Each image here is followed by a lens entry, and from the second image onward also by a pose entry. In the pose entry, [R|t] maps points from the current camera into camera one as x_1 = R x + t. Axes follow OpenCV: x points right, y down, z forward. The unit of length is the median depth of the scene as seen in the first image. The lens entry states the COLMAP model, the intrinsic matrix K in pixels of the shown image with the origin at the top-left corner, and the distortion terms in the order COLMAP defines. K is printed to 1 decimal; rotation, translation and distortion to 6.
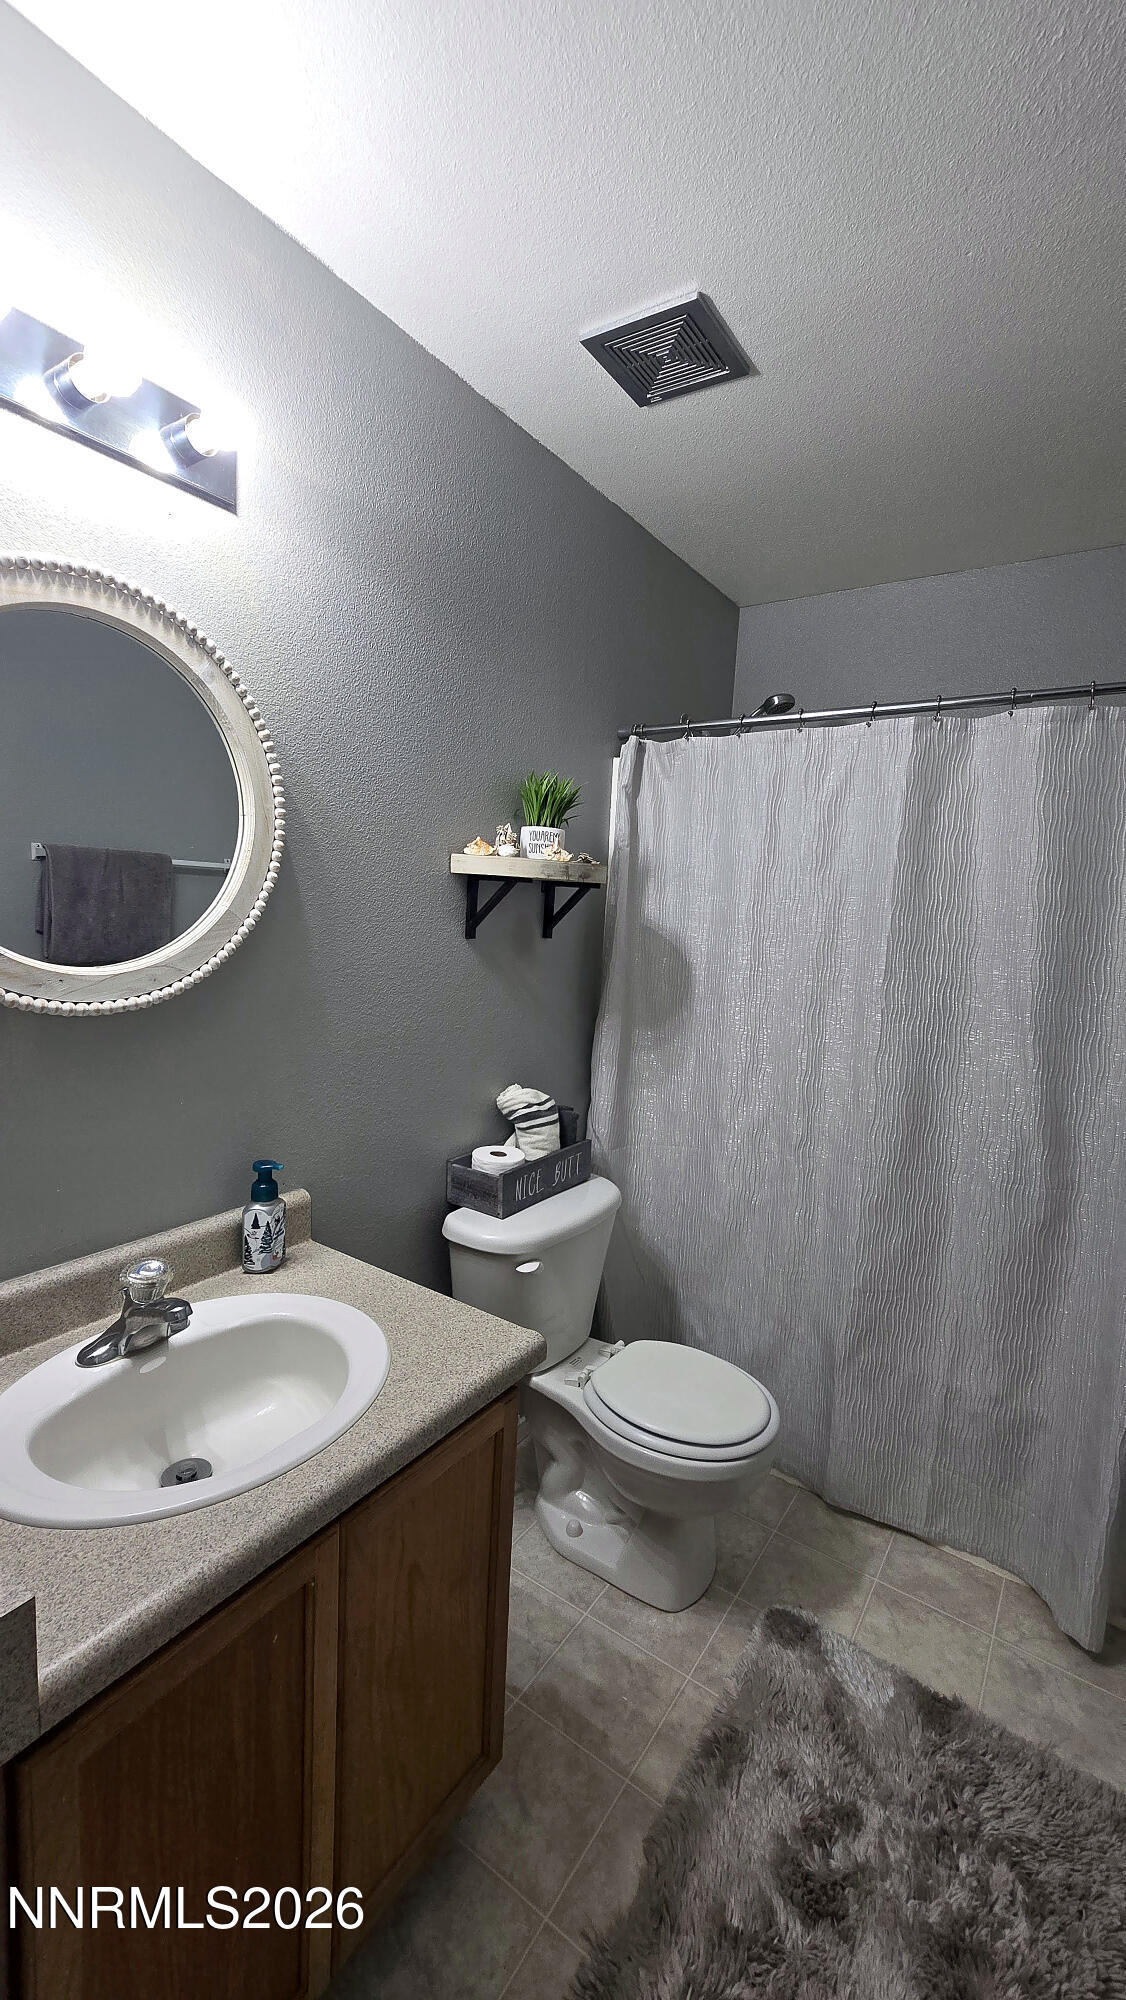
lens RADIAL K [[823.2, 0, 564.9], [0, 823.2, 1006.0], [0, 0, 1]] dist [0.001908, -0.000522]
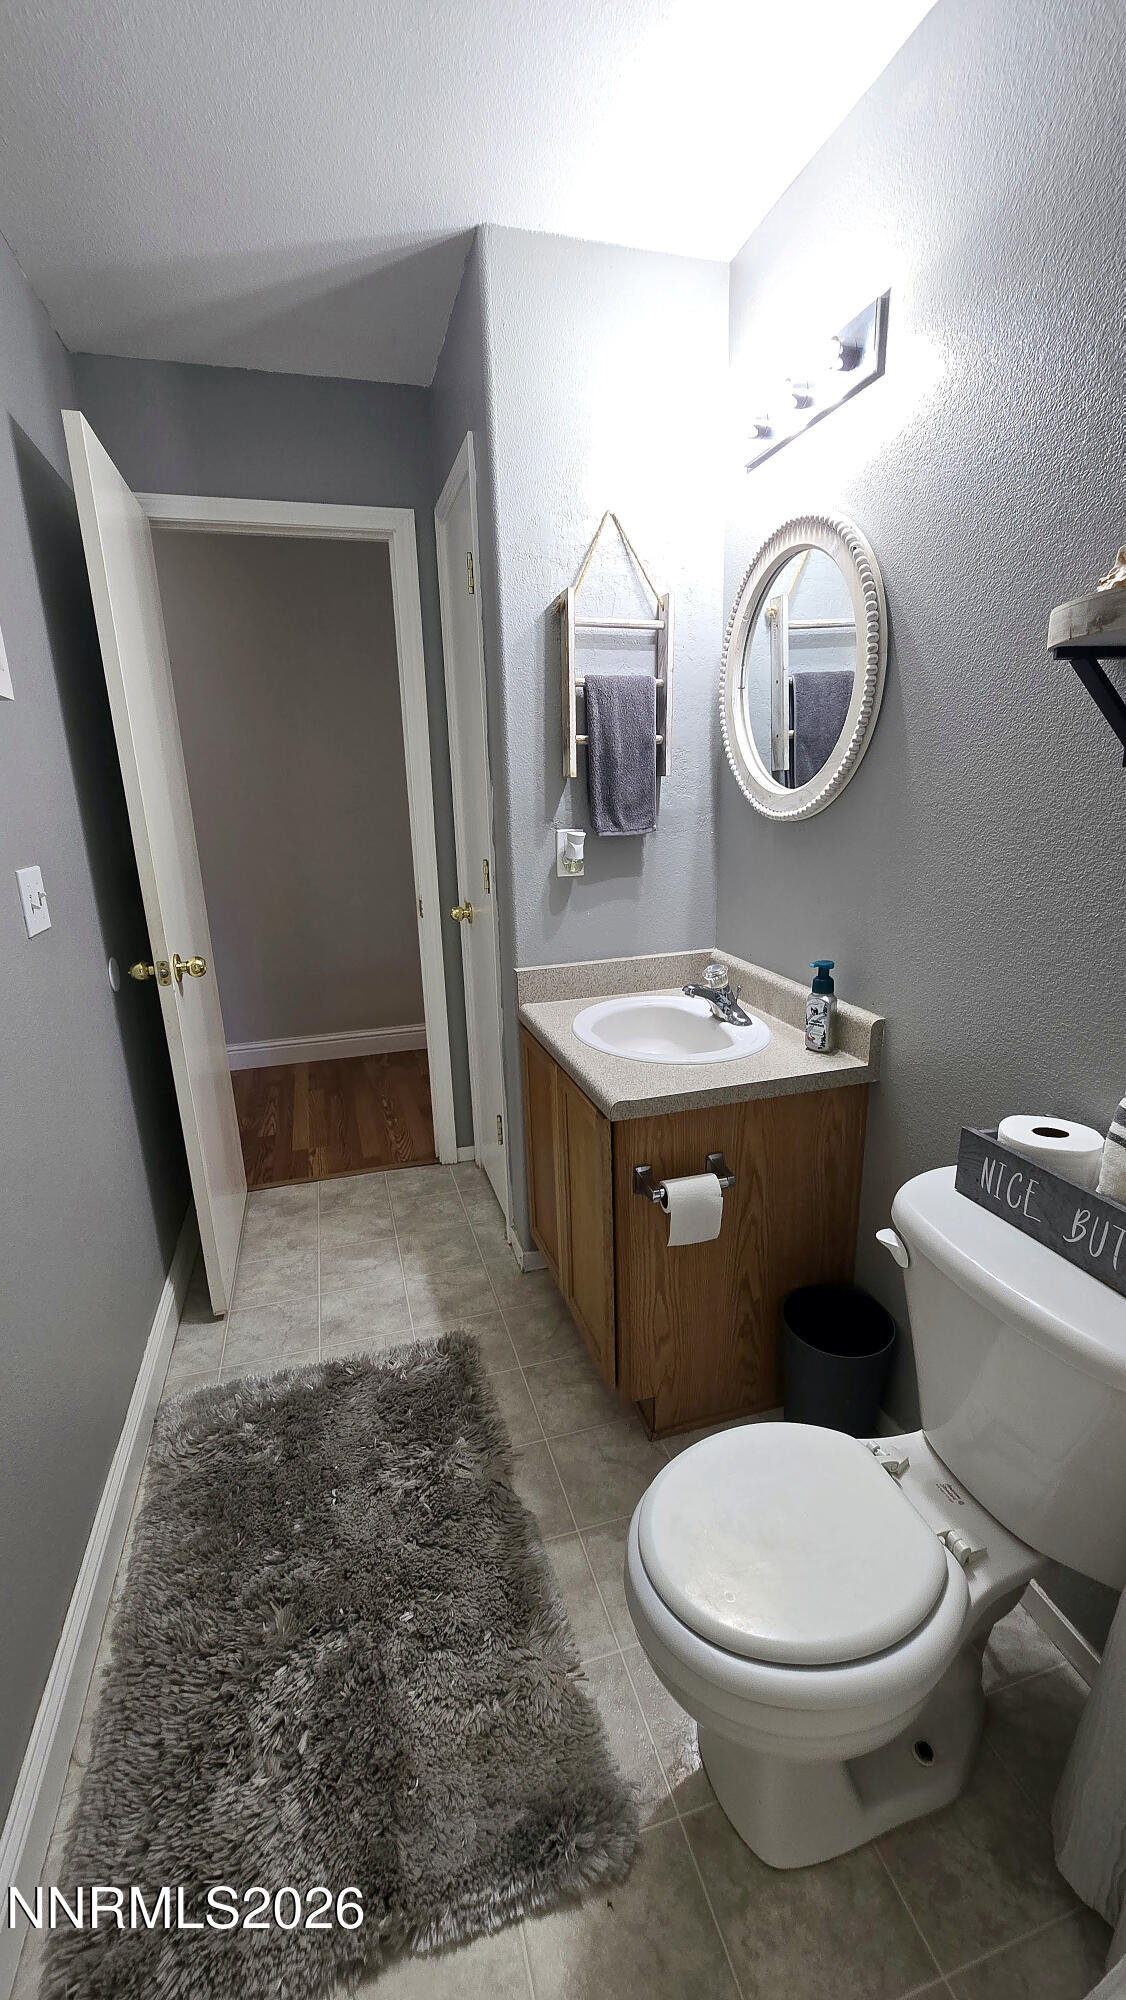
lens RADIAL K [[820.1, 0, 563.0], [0, 820.1, 1000.0], [0, 0, 1]] dist [-0.000026, -0.000212]
pose [[-0.630524, 0.176405, -0.755858, 0.805800], [-0.100814, 0.946968, 0.305104, -0.084608], [0.769595, 0.268576, -0.579302, 1.437708]]
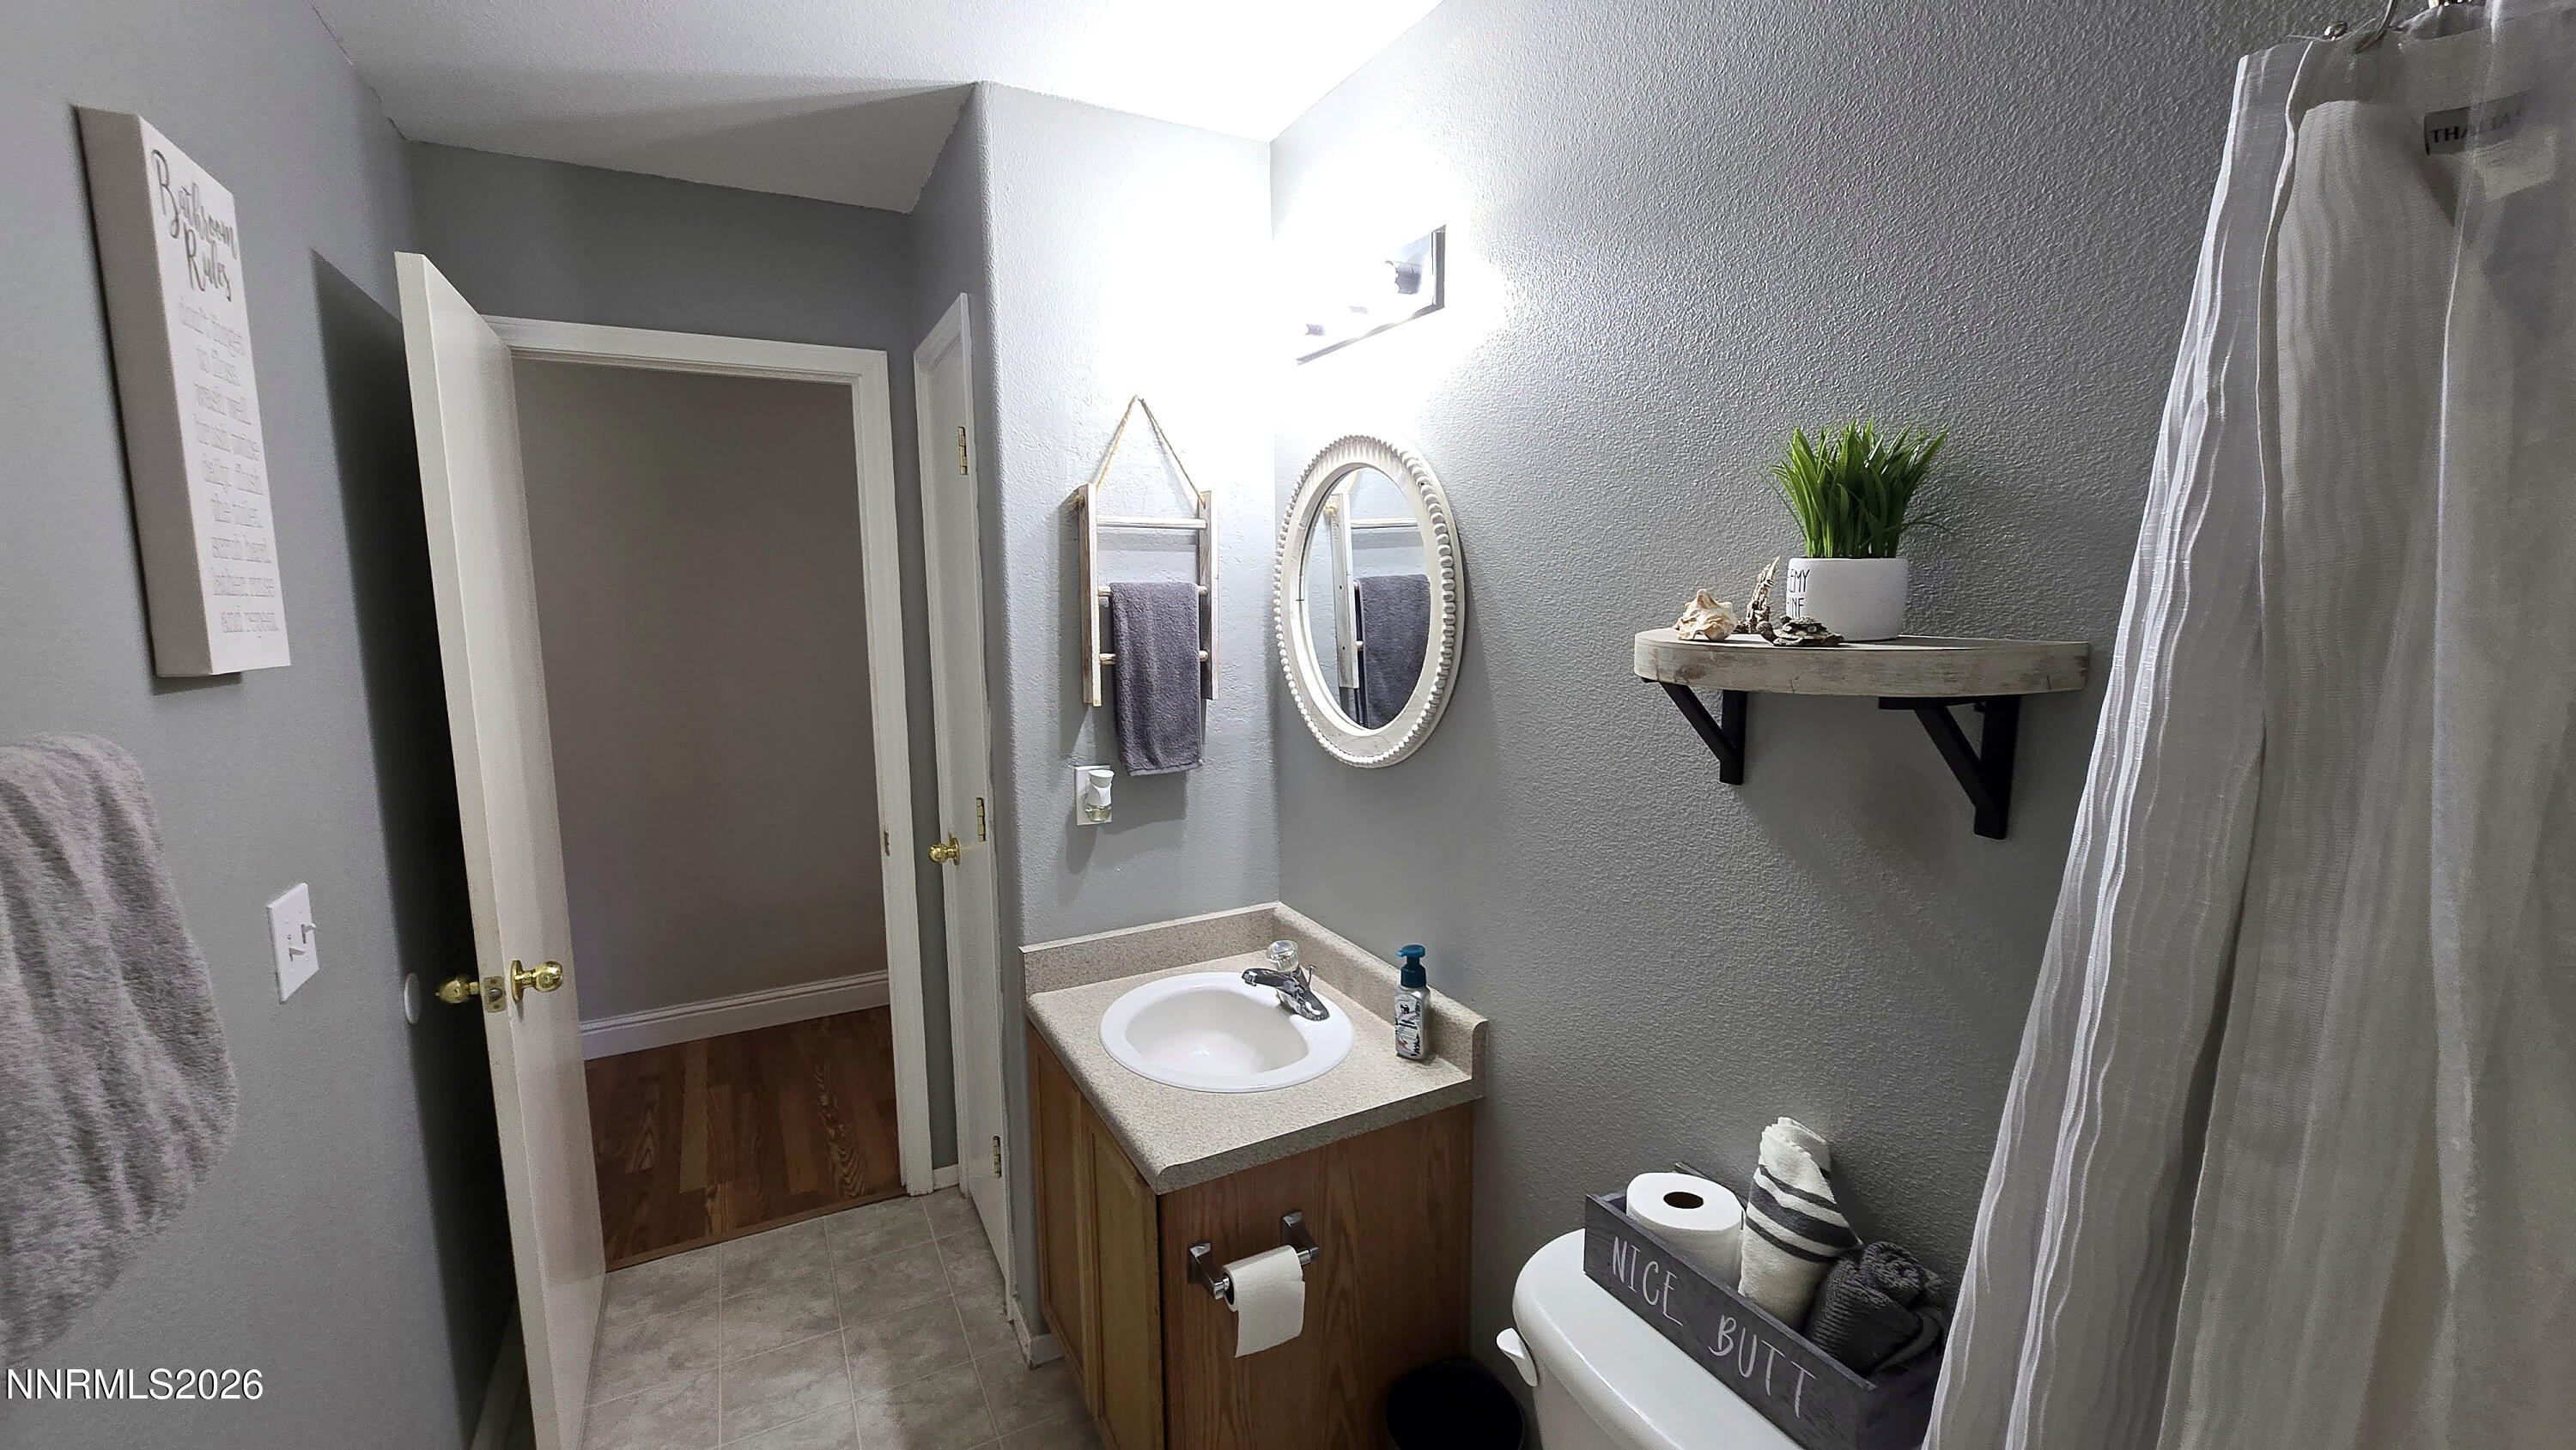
lens RADIAL K [[1060.2, 0, 1292.1], [0, 1060.2, 718.4], [0, 0, 1]] dist [0.001908, -0.000522]
pose [[-0.459586, 0.071015, -0.885290, 0.819606], [-0.124833, 0.981737, 0.143557, -0.247738], [0.879316, 0.176491, -0.442328, 1.406655]]
